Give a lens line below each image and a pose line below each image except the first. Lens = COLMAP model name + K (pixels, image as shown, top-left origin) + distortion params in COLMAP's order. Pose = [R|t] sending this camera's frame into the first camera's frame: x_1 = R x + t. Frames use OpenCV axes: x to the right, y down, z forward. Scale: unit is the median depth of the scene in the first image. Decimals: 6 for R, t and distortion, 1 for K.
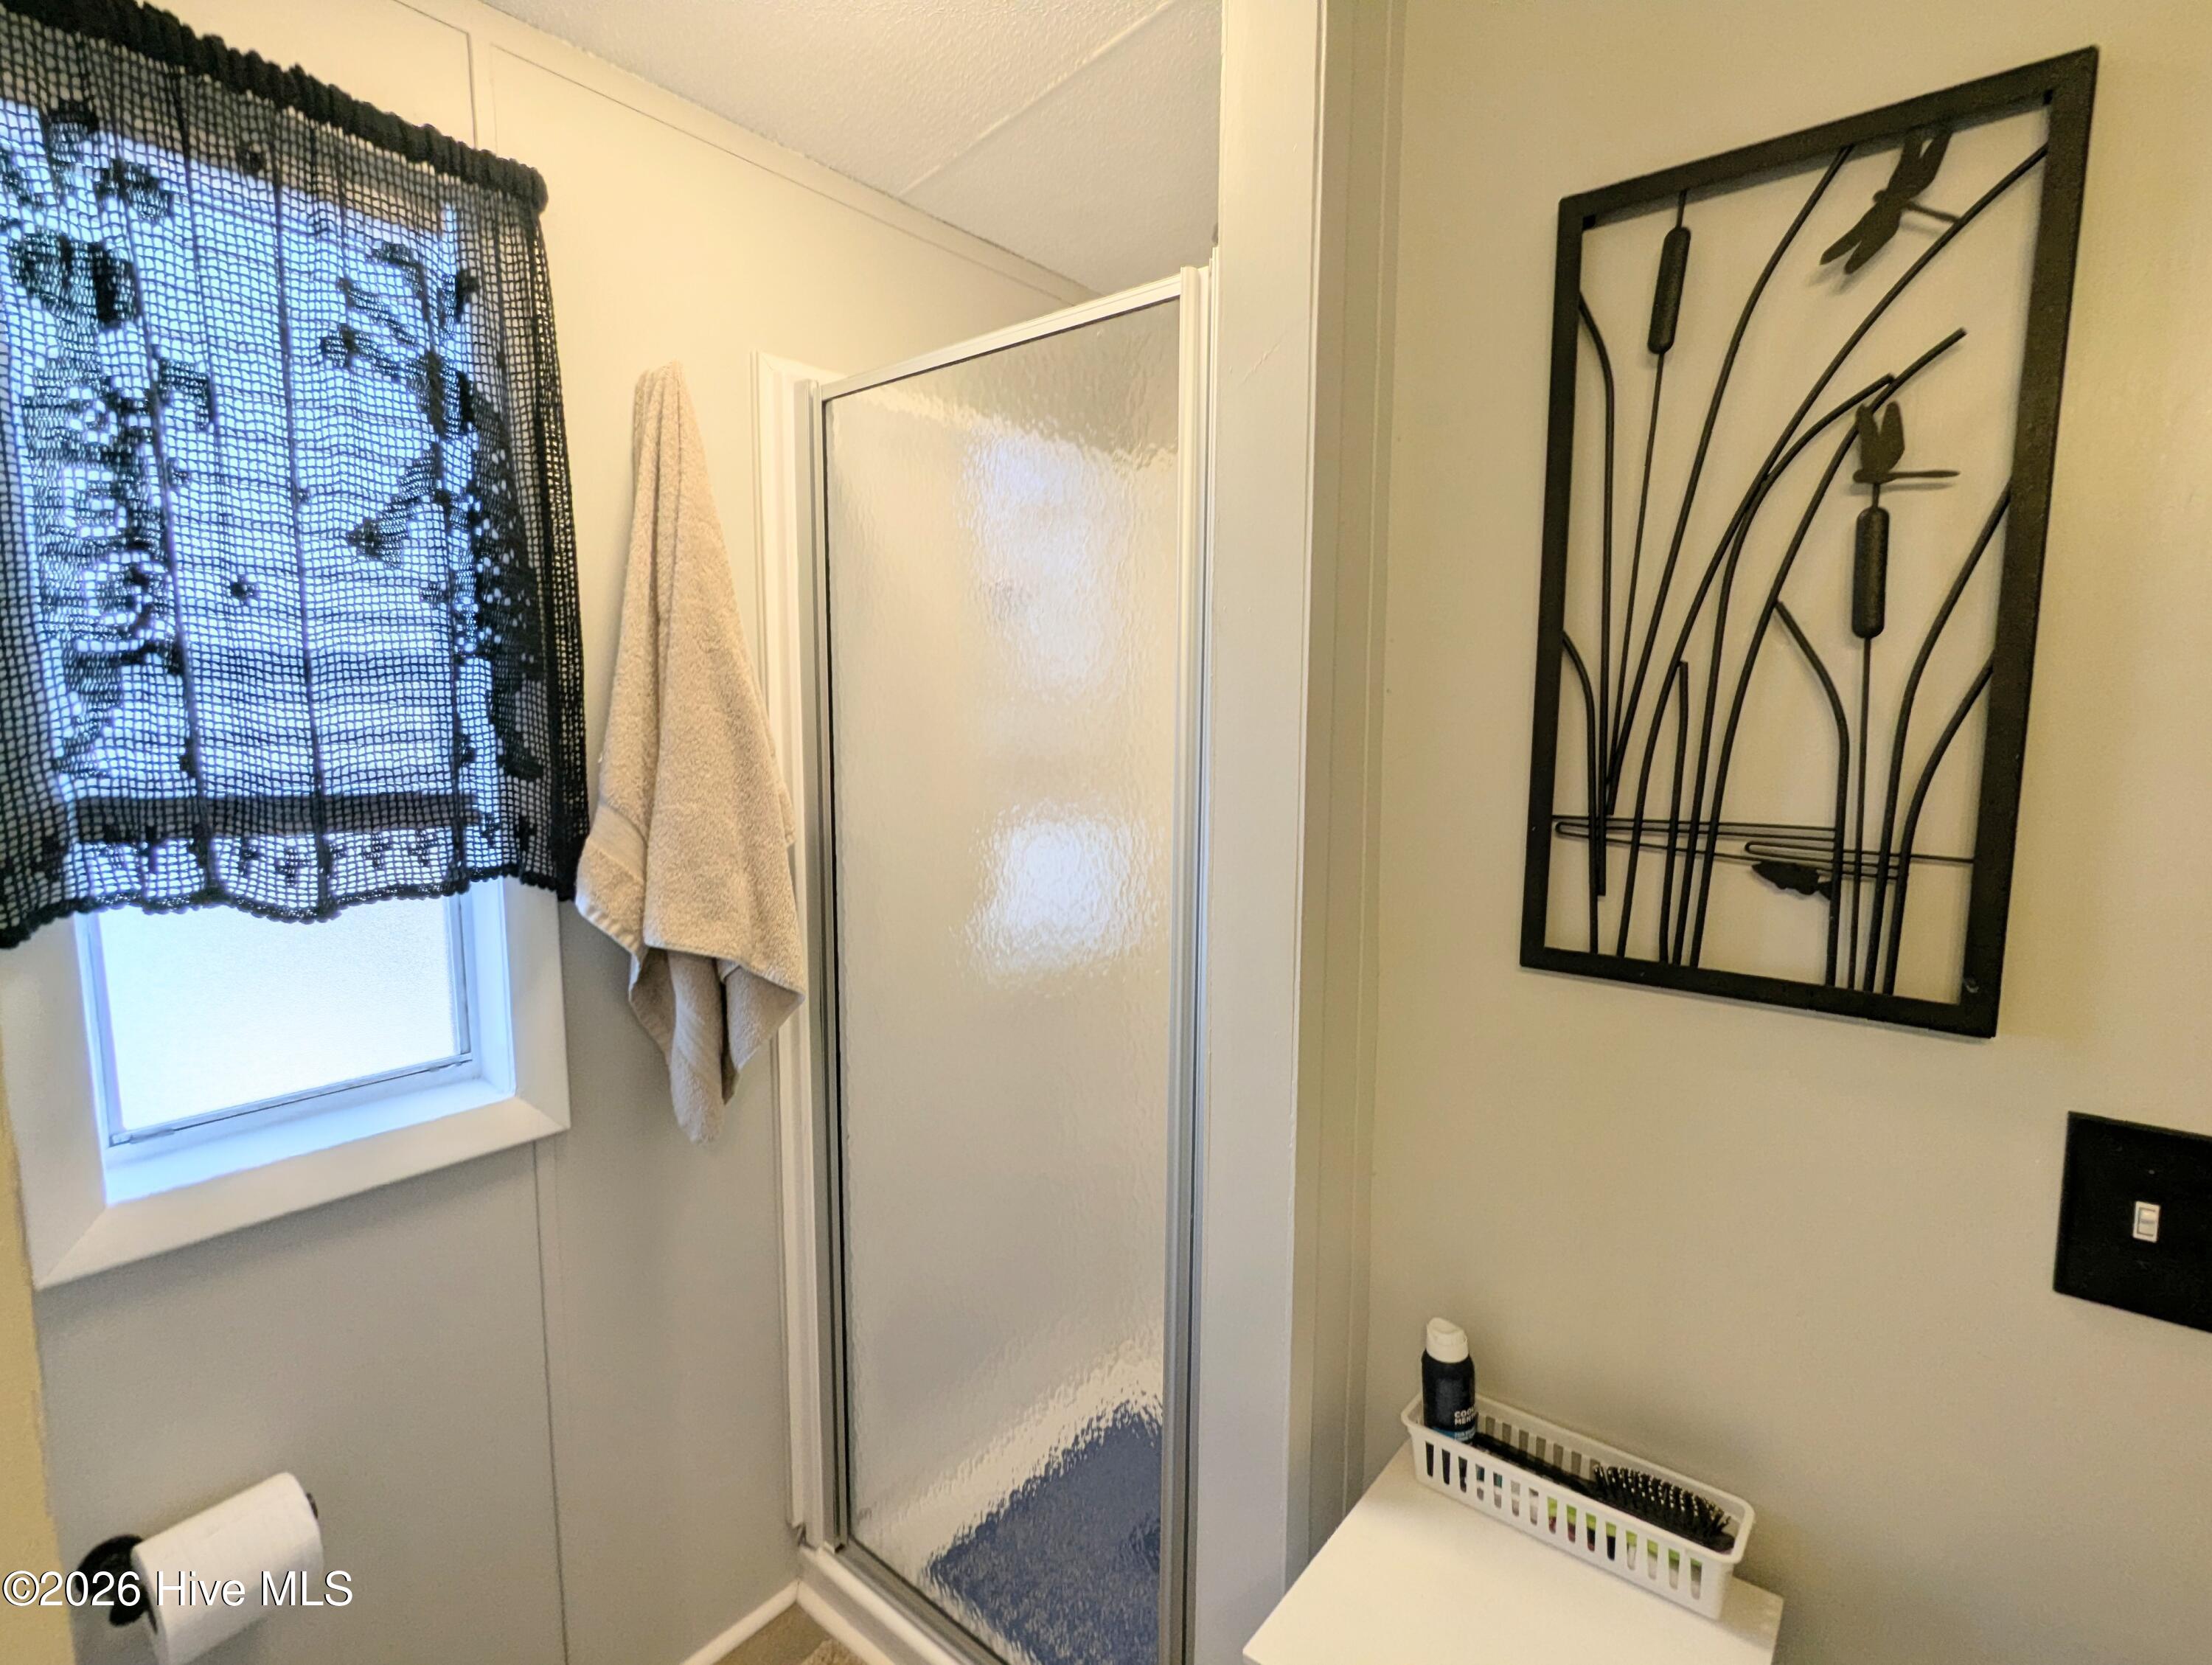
lens RADIAL K [[1049.6, 0, 1106.0], [0, 1049.6, 832.5], [0, 0, 1]] dist [-0.000718, -0.000143]
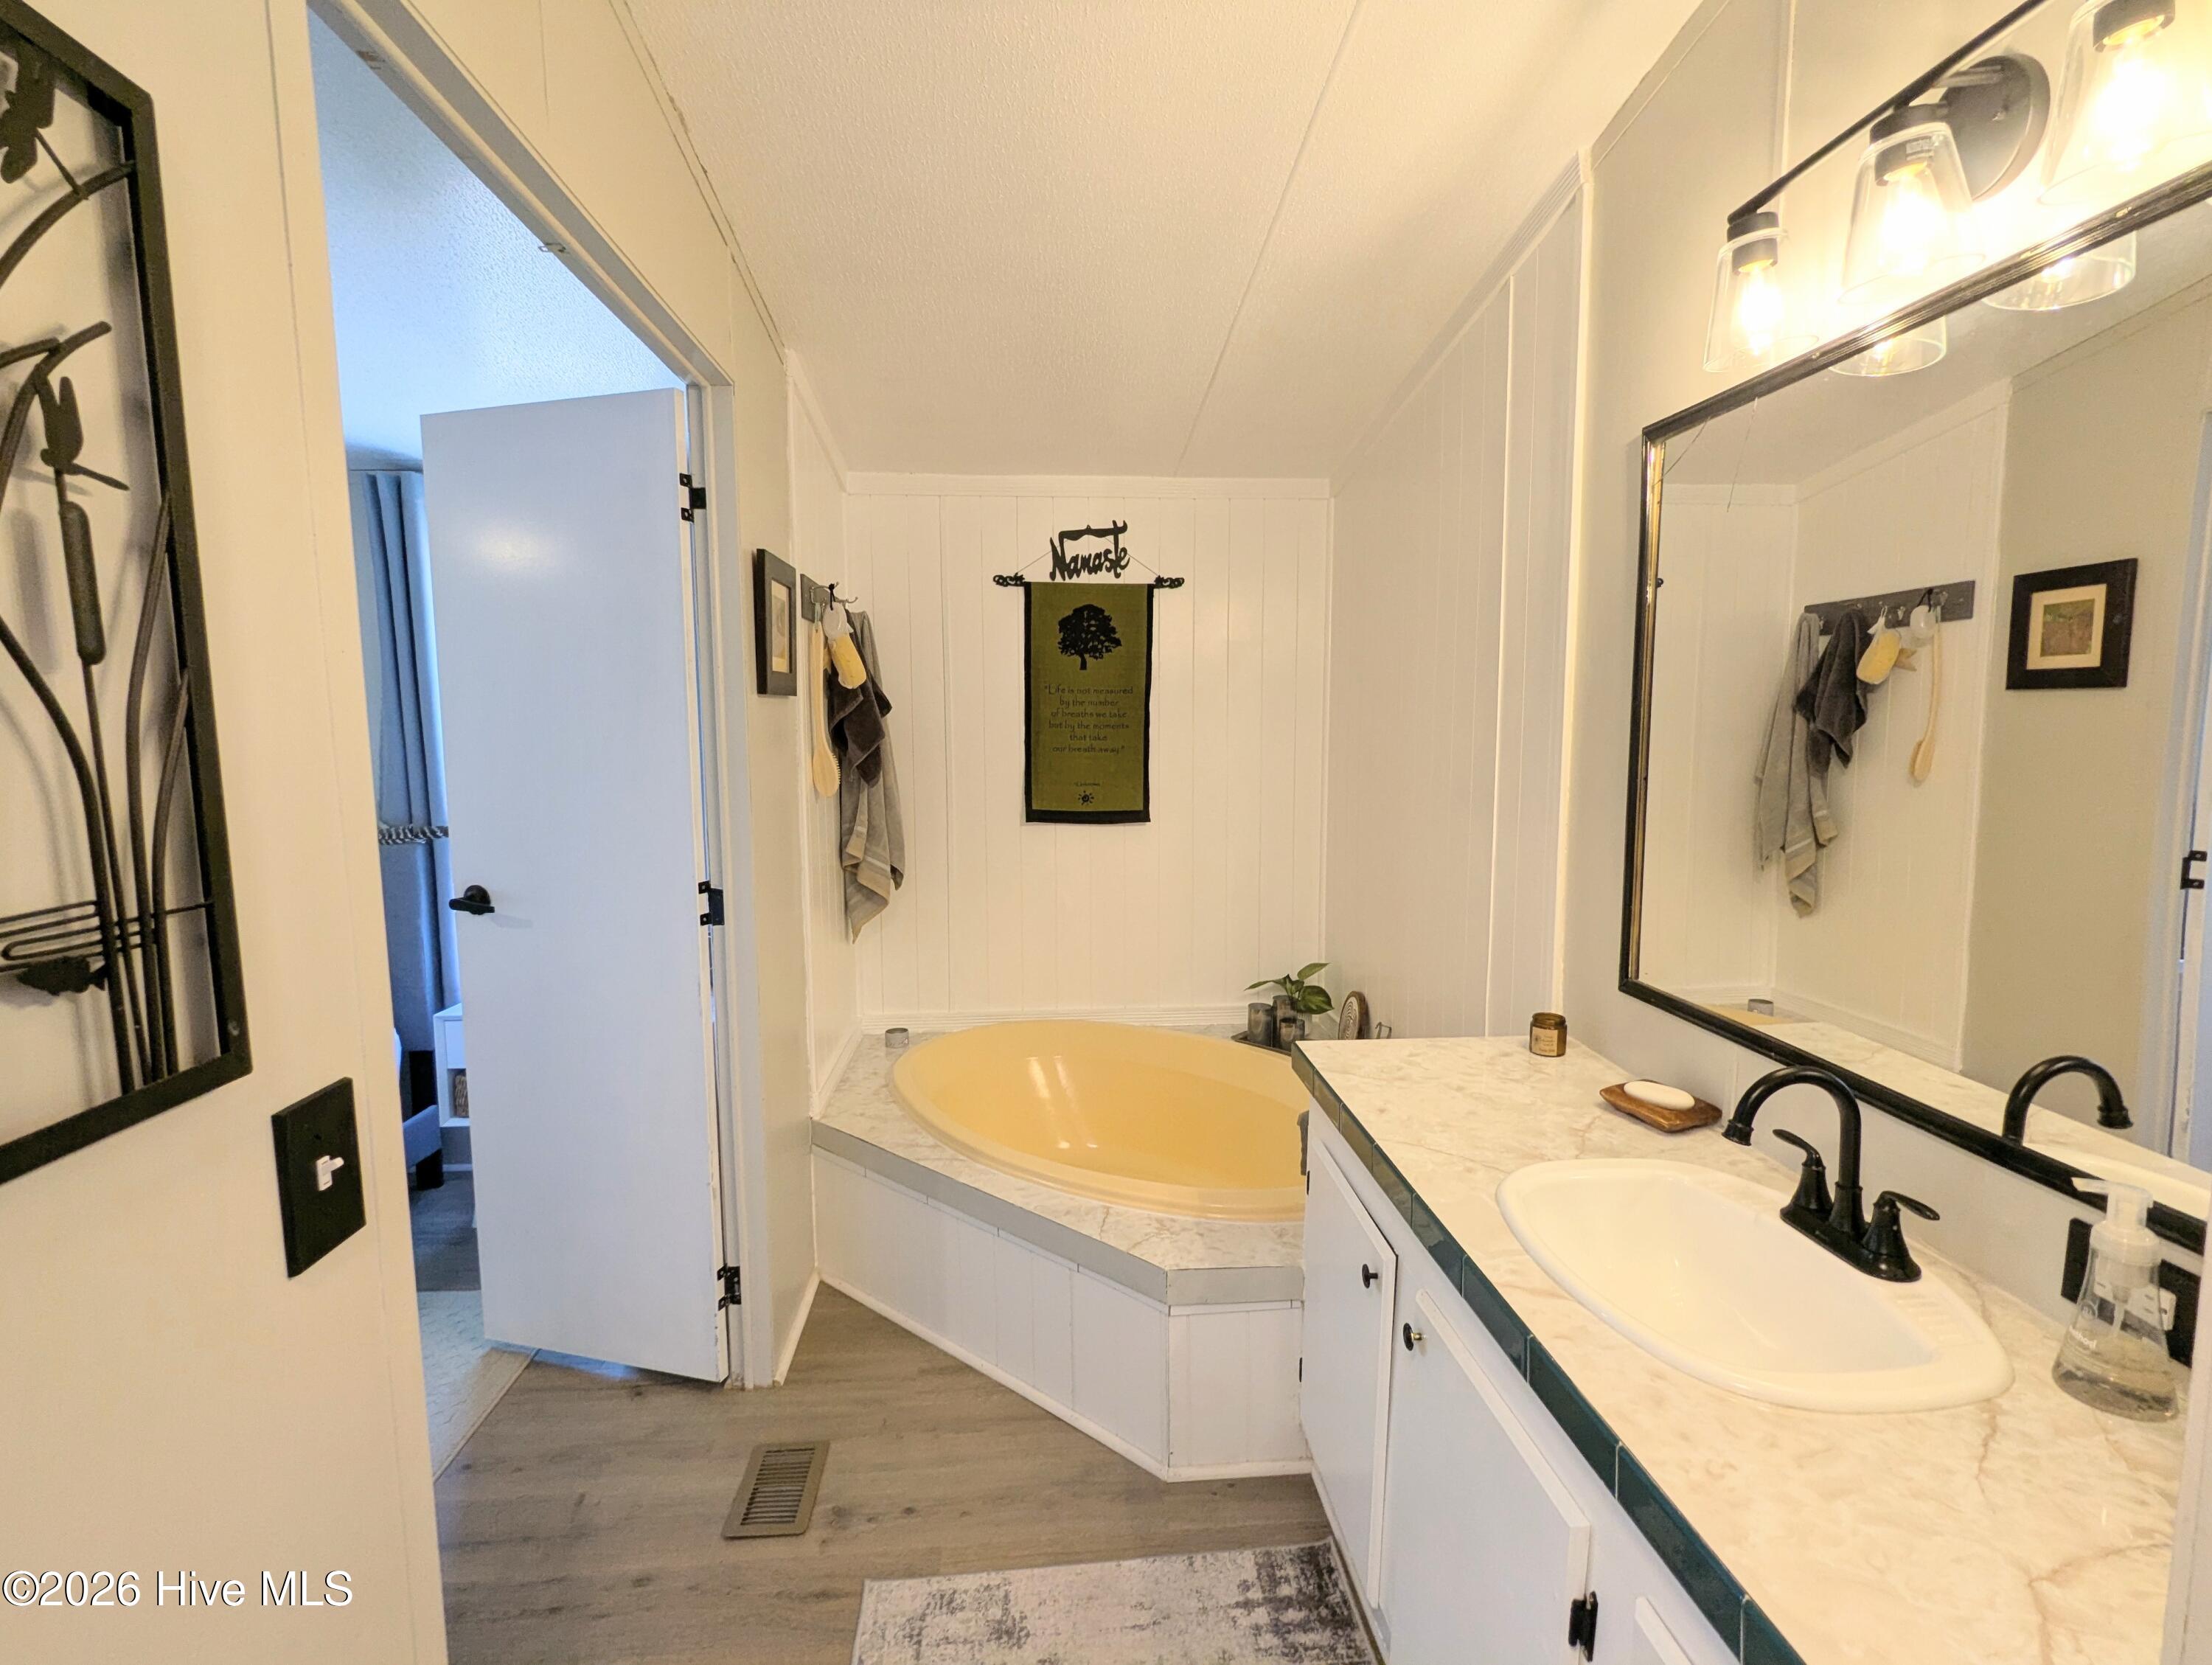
lens RADIAL K [[1049.6, 0, 1106.0], [0, 1049.6, 832.5], [0, 0, 1]] dist [-0.000718, -0.000143]
pose [[-0.683287, -0.076843, 0.726095, -0.409705], [0.090900, 0.977757, 0.189017, -0.137377], [-0.724469, 0.195155, -0.661104, 0.979207]]
